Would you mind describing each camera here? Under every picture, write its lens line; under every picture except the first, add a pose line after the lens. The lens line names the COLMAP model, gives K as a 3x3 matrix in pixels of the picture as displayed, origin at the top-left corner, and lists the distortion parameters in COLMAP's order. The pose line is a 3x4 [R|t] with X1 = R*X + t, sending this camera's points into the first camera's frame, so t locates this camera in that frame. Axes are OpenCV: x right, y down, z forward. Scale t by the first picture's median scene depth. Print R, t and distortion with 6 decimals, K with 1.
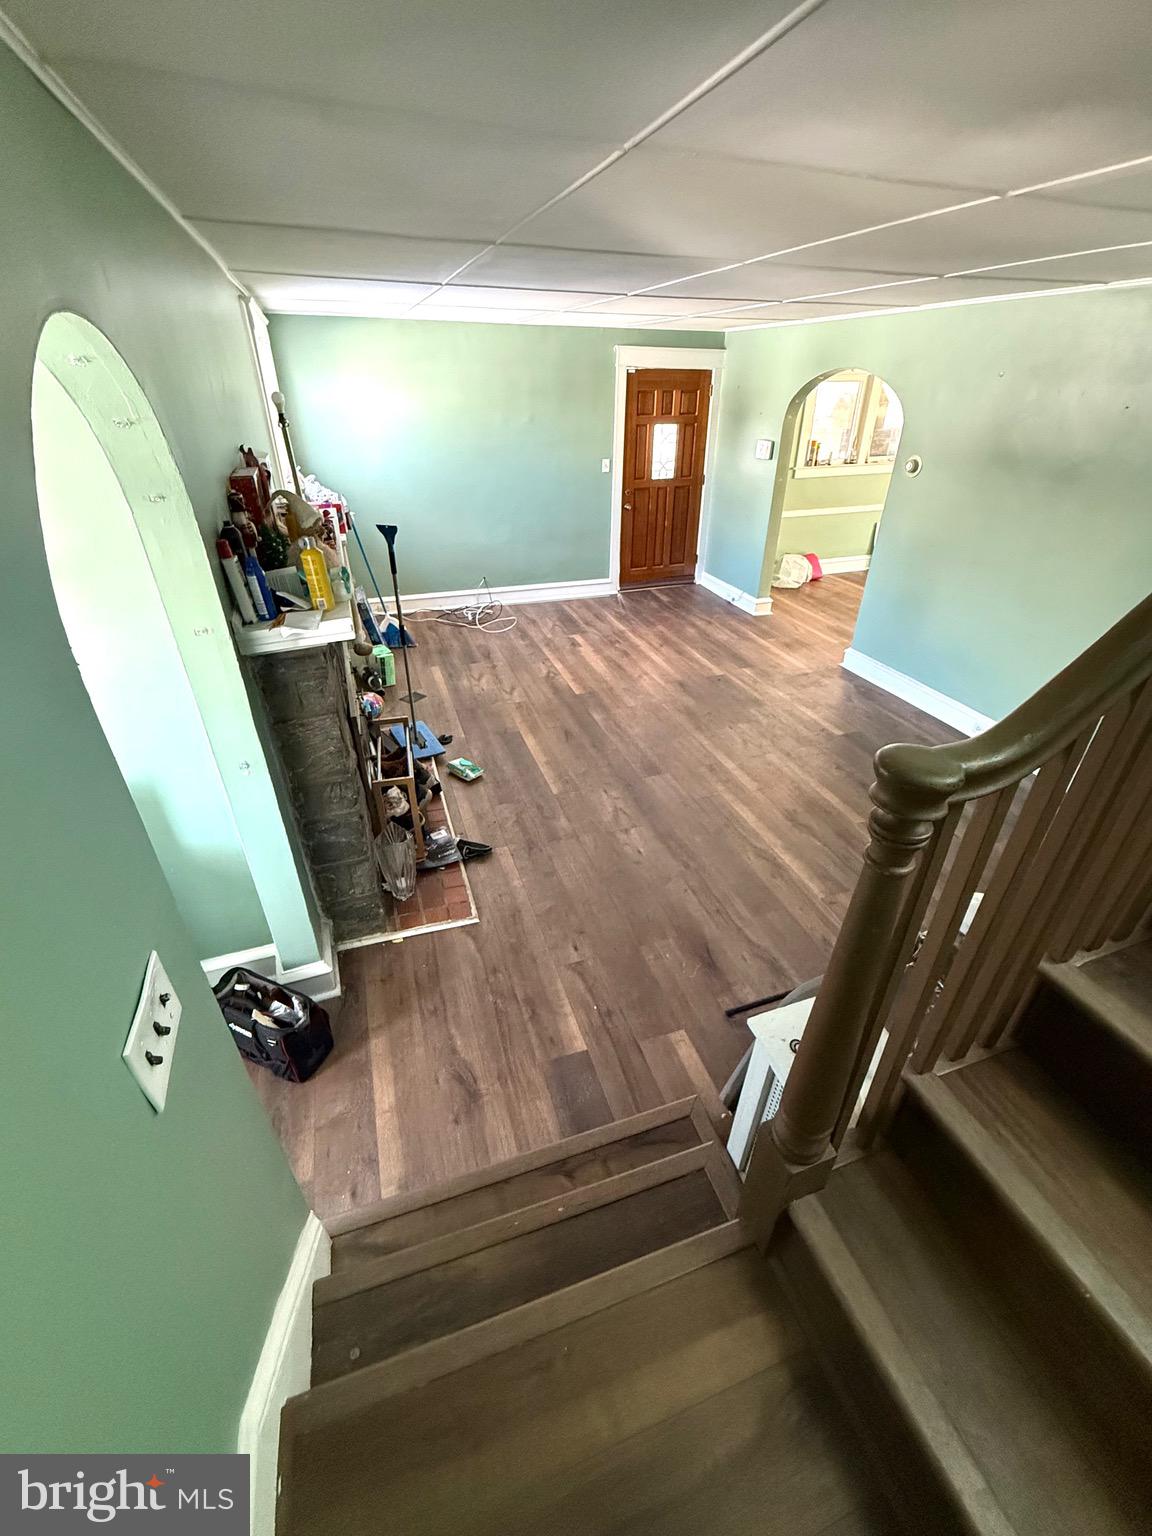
lens RADIAL K [[642.9, 0, 576.0], [0, 642.9, 768.0], [0, 0, 1]] dist [-0.004589, -0.000114]
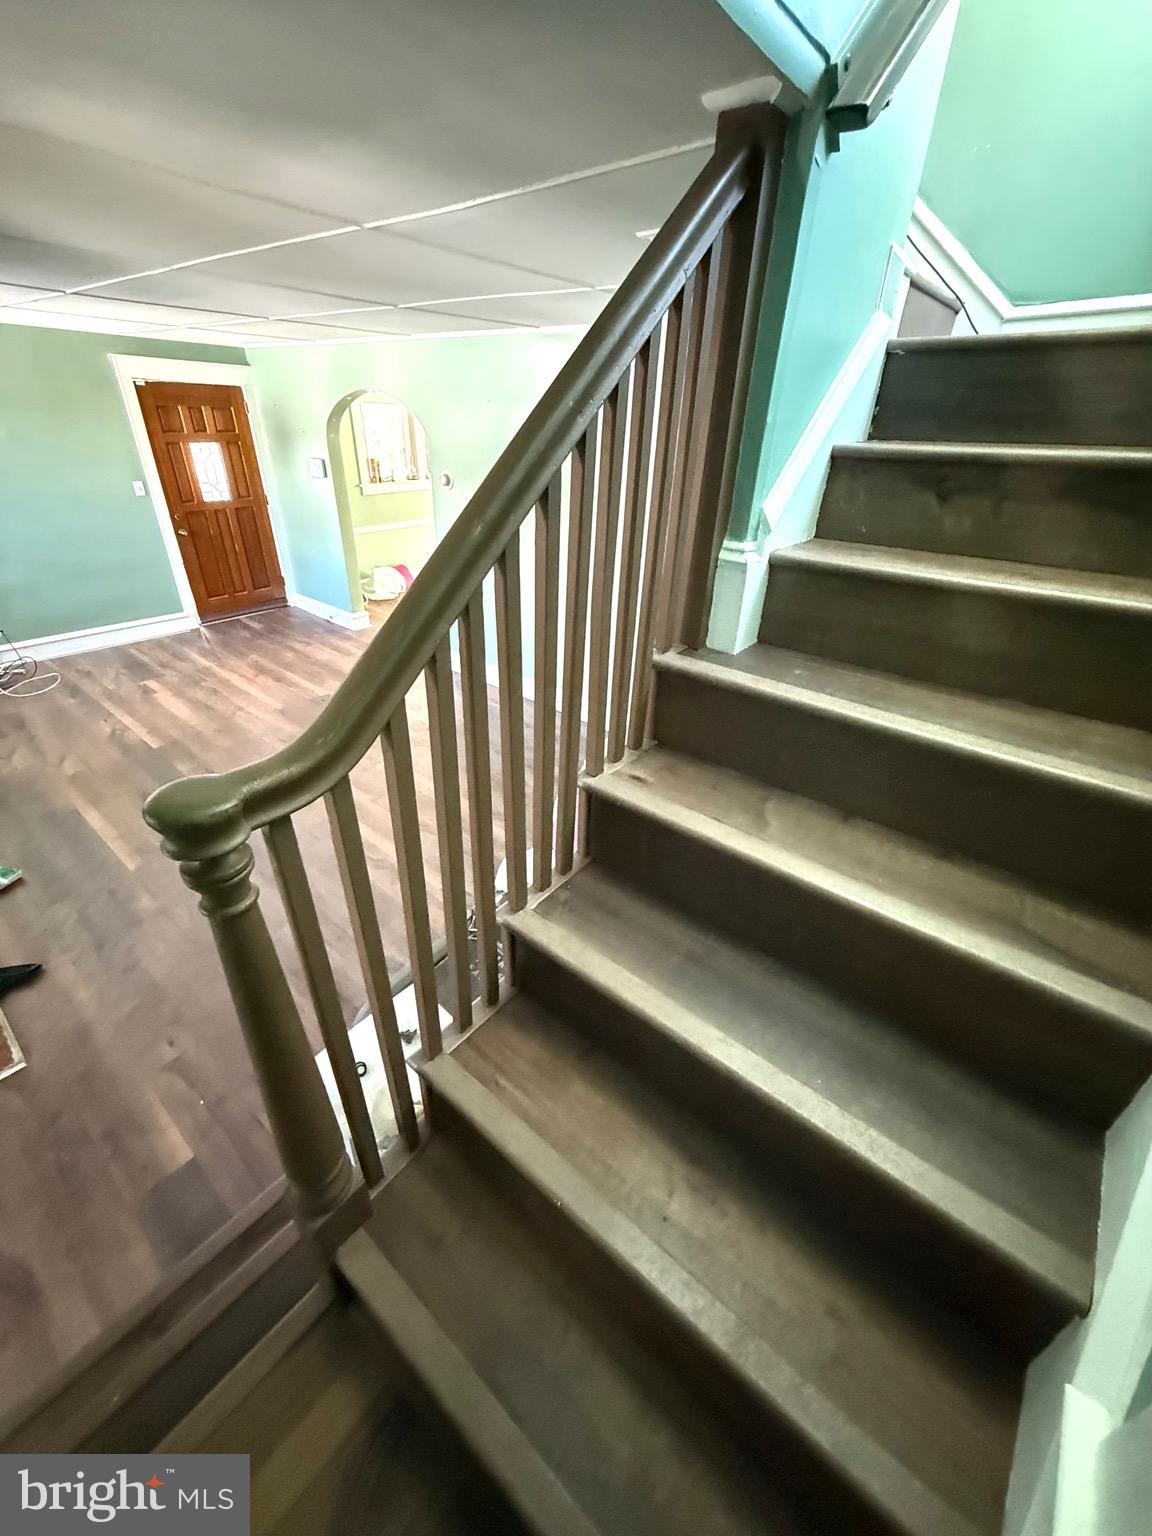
lens RADIAL K [[614.3, 0, 577.1], [0, 614.3, 761.9], [0, 0, 1]] dist [-0.000196, -0.000499]
pose [[0.848364, -0.240268, 0.471752, 0.072741], [0.247246, 0.967750, 0.048257, 0.004379], [-0.468133, 0.075700, 0.880410, -0.003329]]
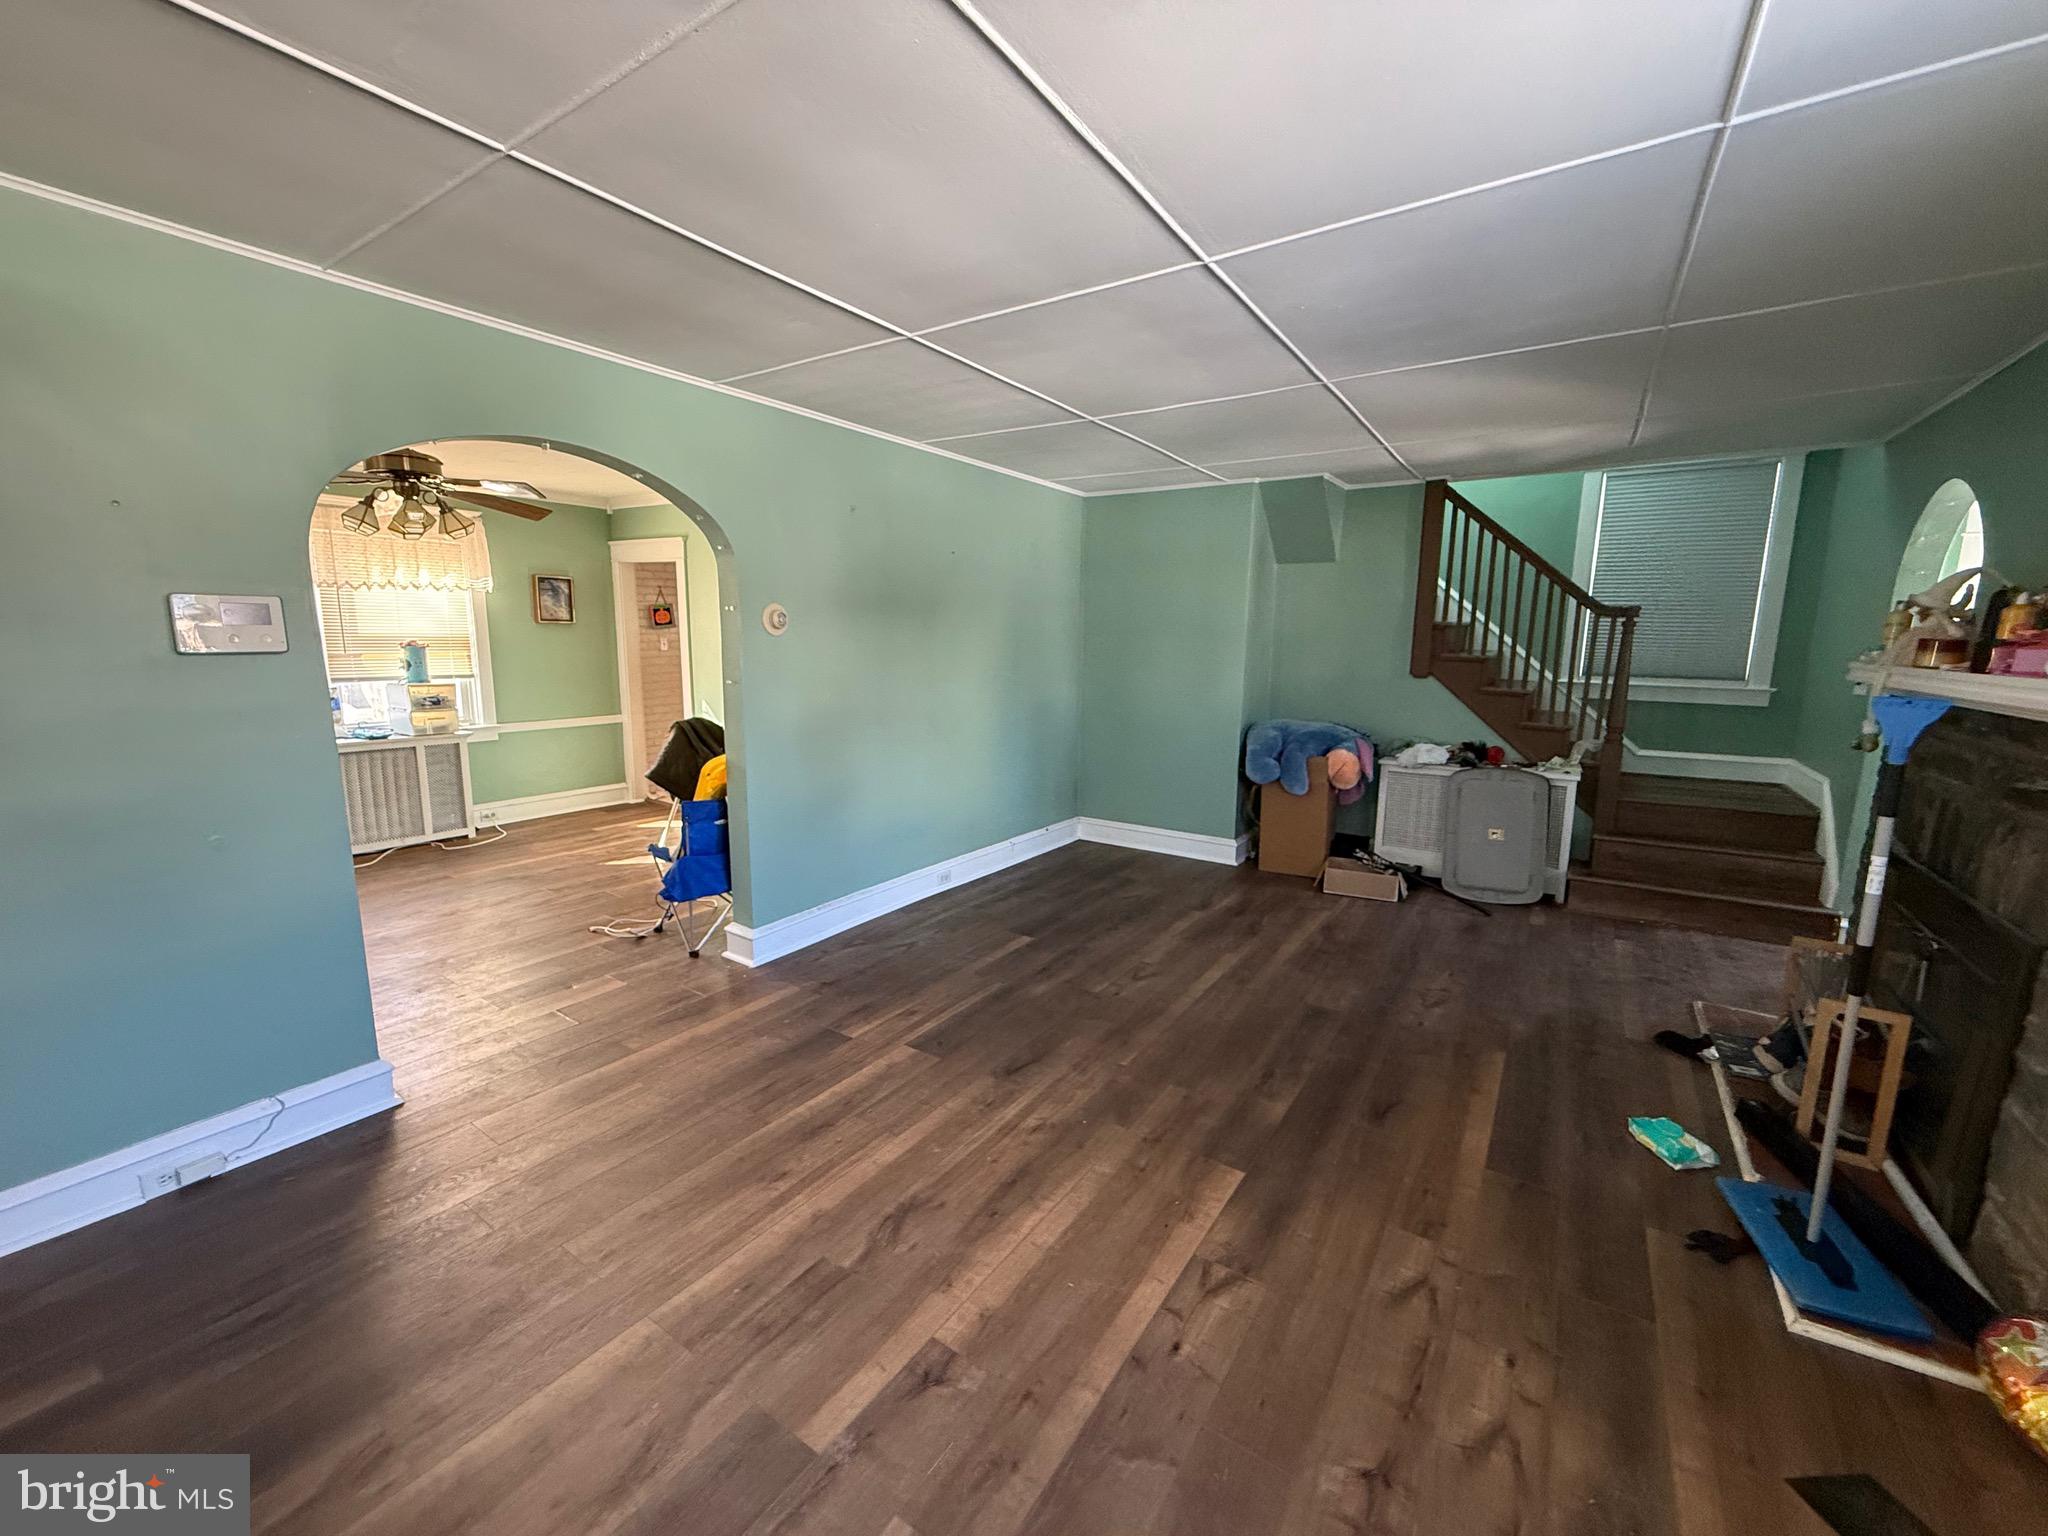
lens RADIAL K [[819.1, 0, 1018.1], [0, 819.1, 765.4], [0, 0, 1]] dist [-0.000196, -0.000499]
pose [[-0.604976, -0.137840, 0.784222, -0.207099], [0.402286, 0.797043, 0.450431, -0.455489], [-0.687146, 0.587982, -0.426741, 0.924914]]
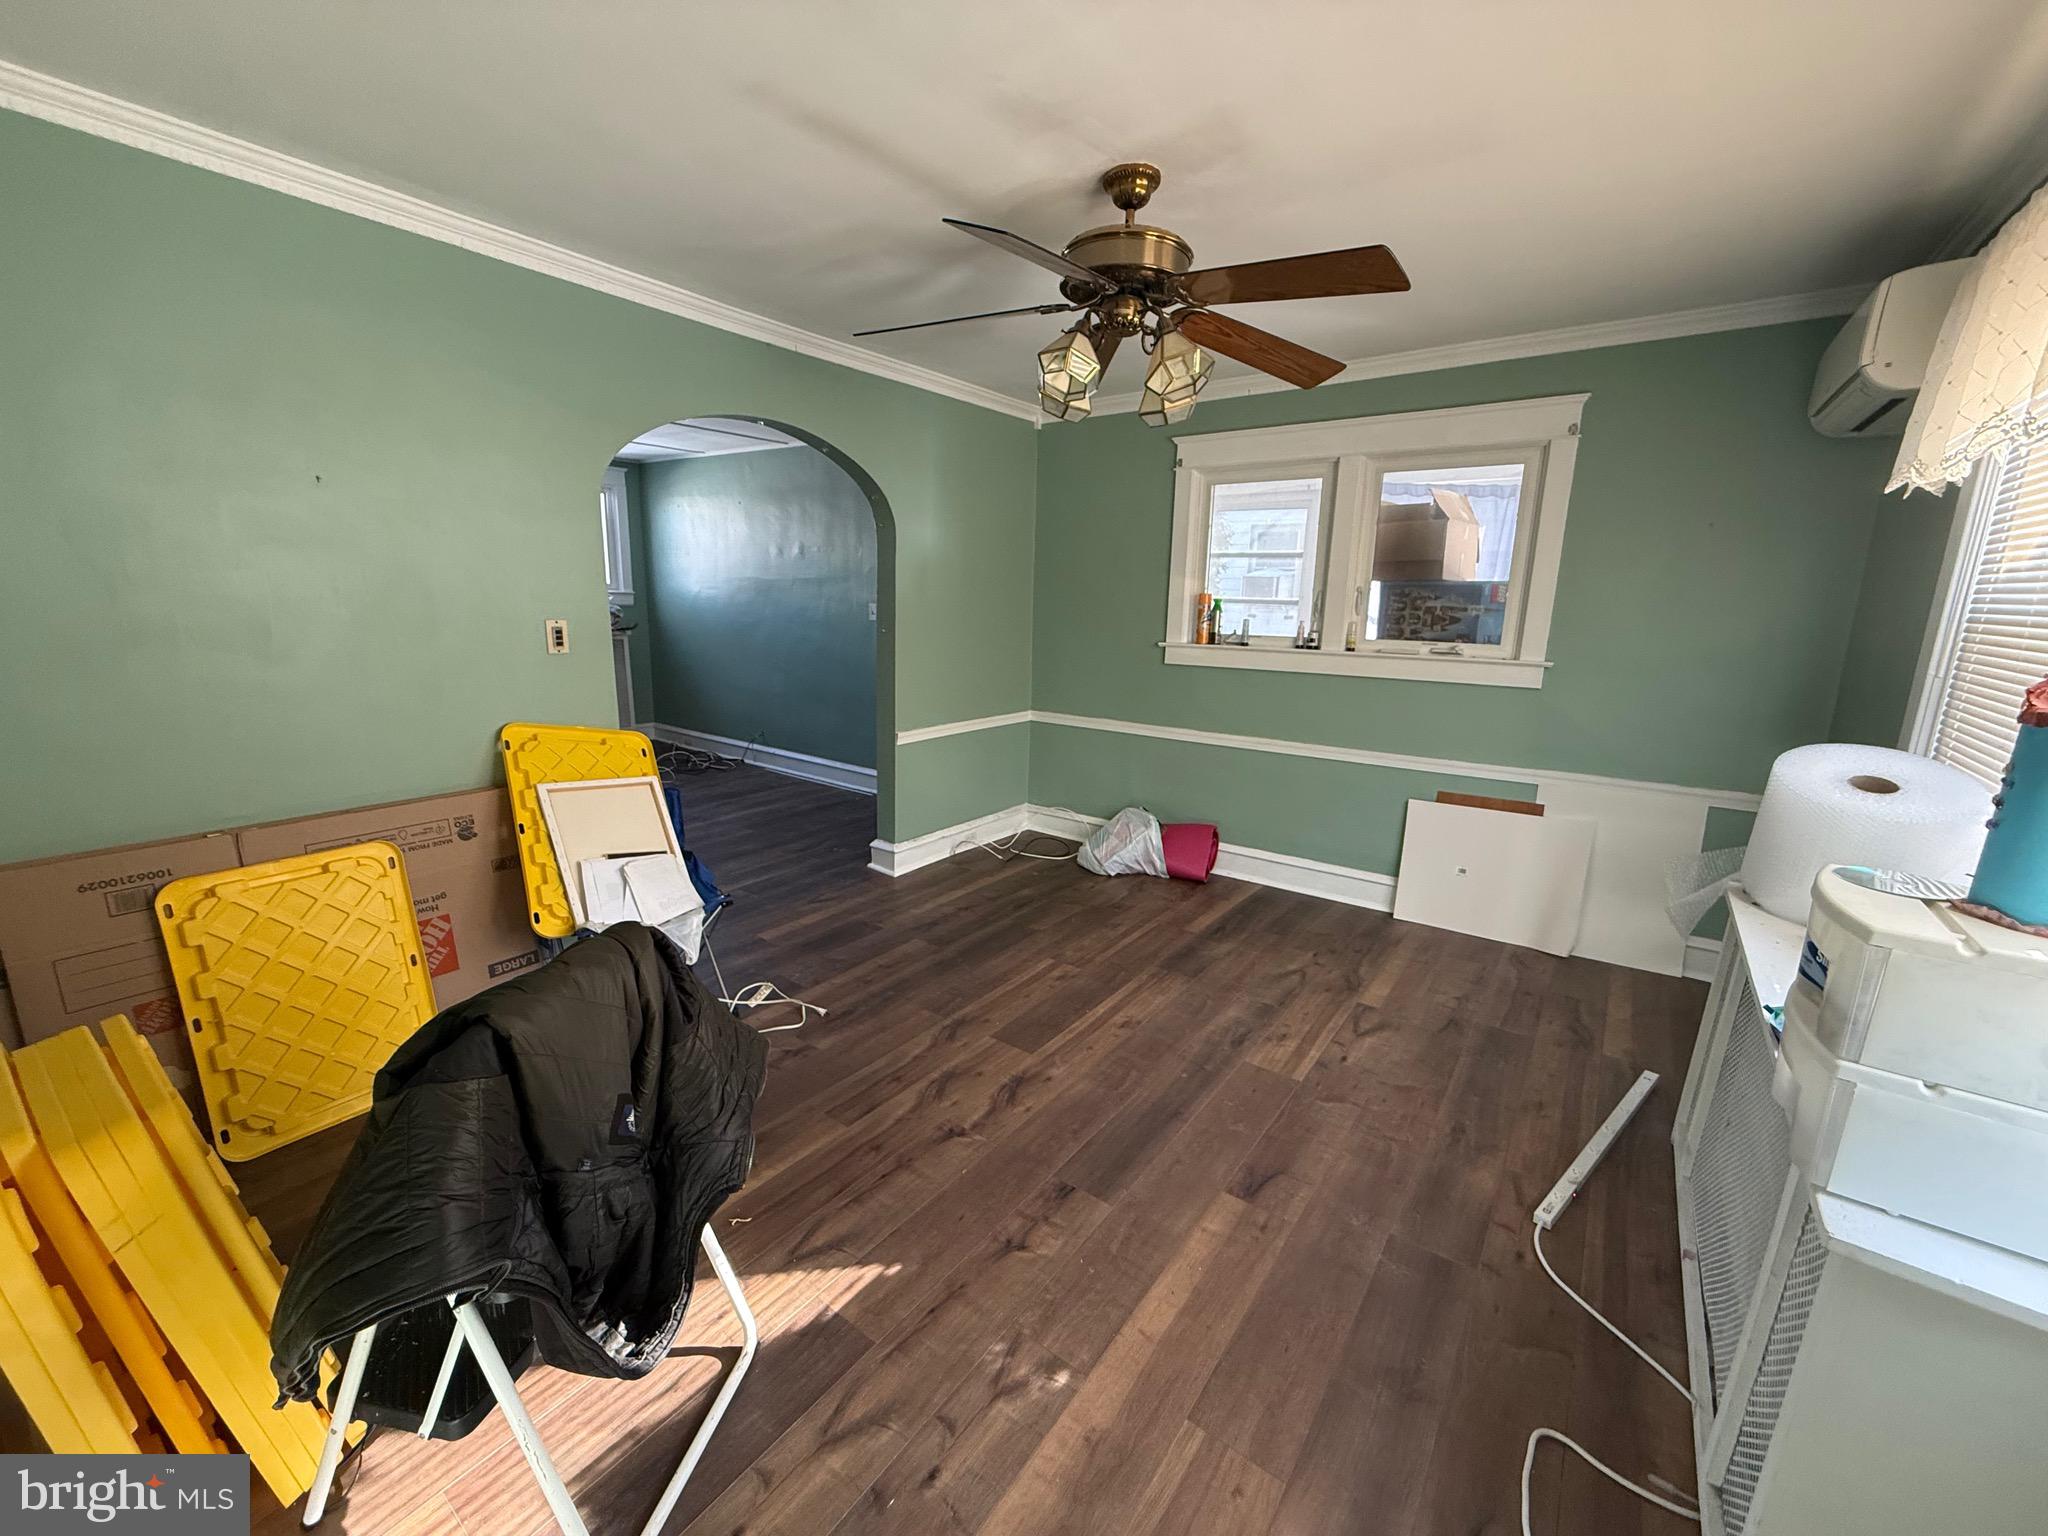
lens RADIAL K [[819.1, 0, 1018.1], [0, 819.1, 765.4], [0, 0, 1]] dist [-0.000196, -0.000499]
pose [[0.572896, 0.181166, -0.799355, 0.936400], [-0.442707, 0.889161, -0.115768, -0.310199], [0.689783, 0.420203, 0.589601, 0.699363]]
